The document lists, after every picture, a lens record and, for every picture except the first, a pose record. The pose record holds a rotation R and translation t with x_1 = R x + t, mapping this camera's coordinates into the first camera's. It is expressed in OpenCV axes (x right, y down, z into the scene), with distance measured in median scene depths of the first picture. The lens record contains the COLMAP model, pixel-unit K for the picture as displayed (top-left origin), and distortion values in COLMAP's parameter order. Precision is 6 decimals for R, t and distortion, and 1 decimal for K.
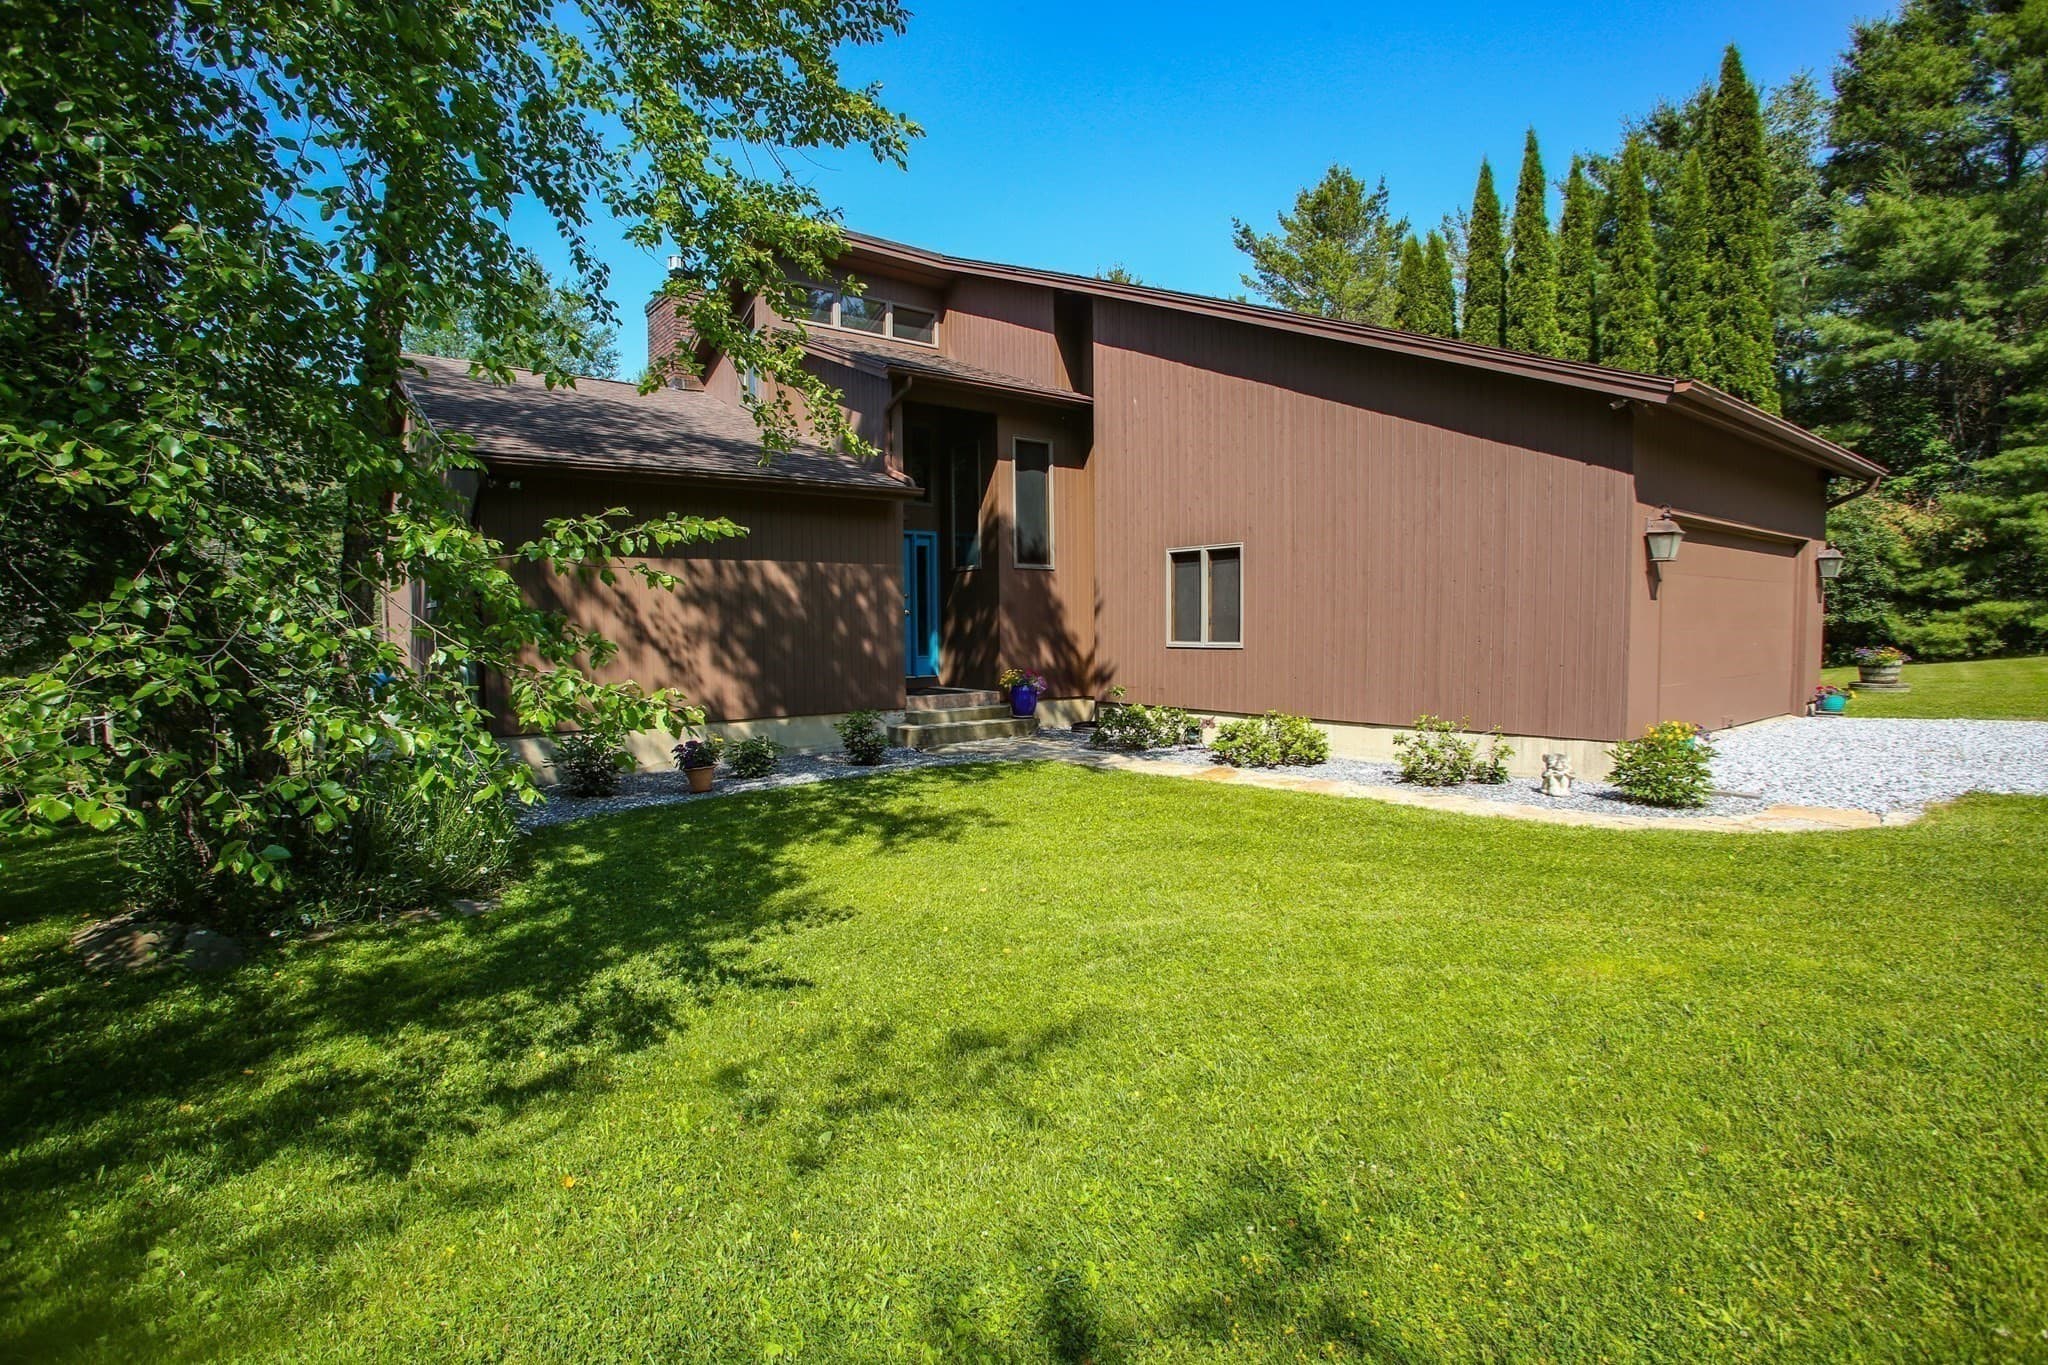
lens RADIAL K [[1019.9, 0, 1014.2], [0, 1019.9, 689.5], [0, 0, 1]] dist [0.000670, 0.000358]
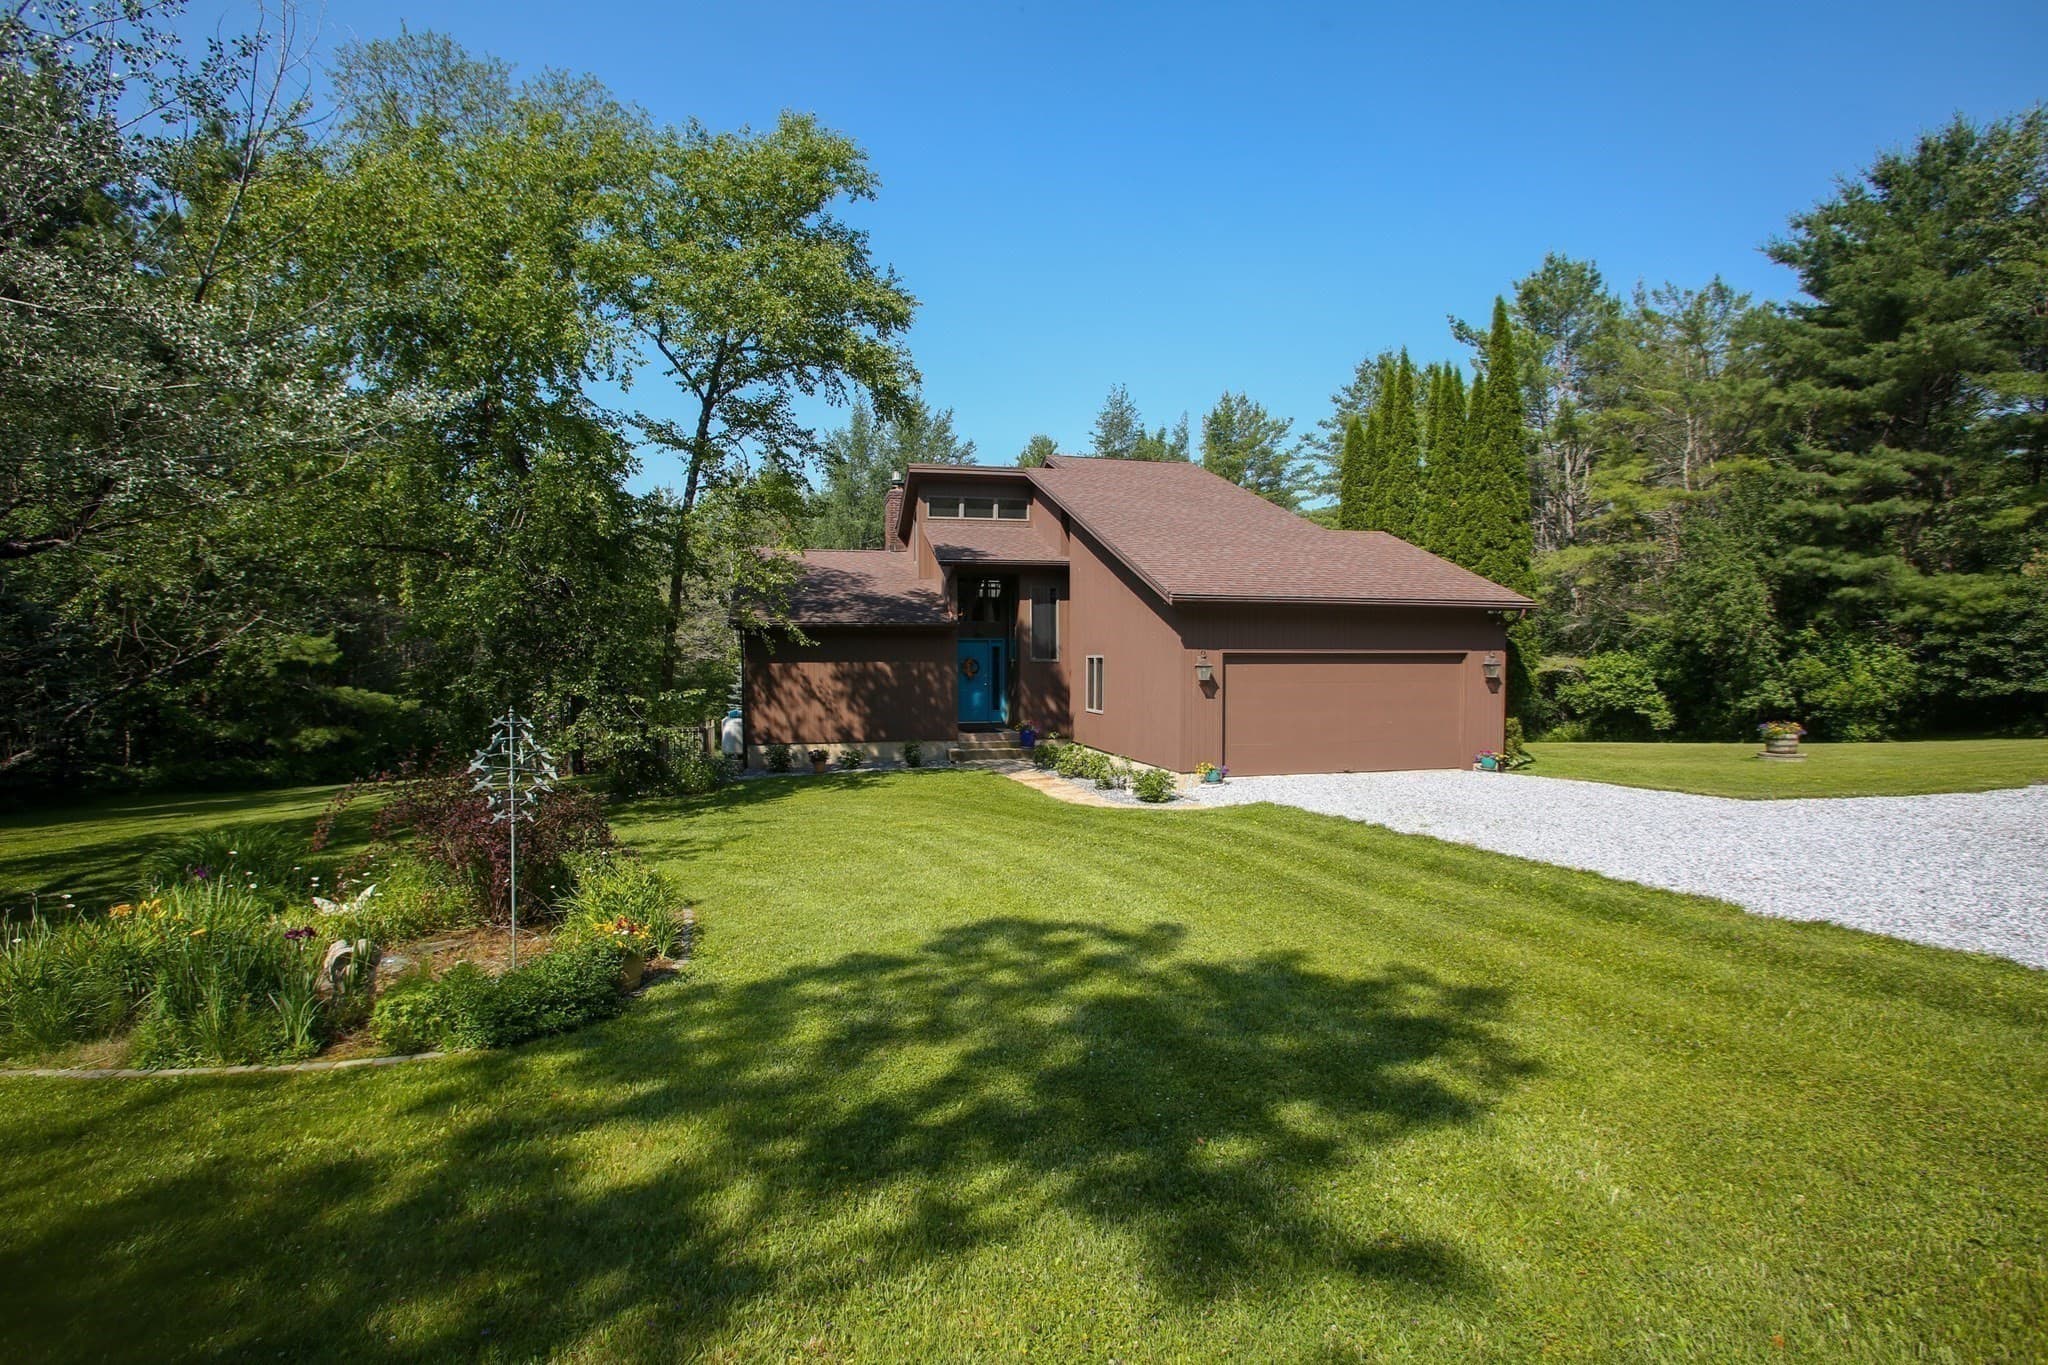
lens RADIAL K [[1019.9, 0, 1014.2], [0, 1019.9, 689.5], [0, 0, 1]] dist [0.000670, 0.000358]
pose [[0.897612, 0.033402, -0.439520, 0.398820], [-0.038035, 0.999275, -0.001735, -0.031280], [0.439143, 0.018274, 0.898231, -0.313826]]
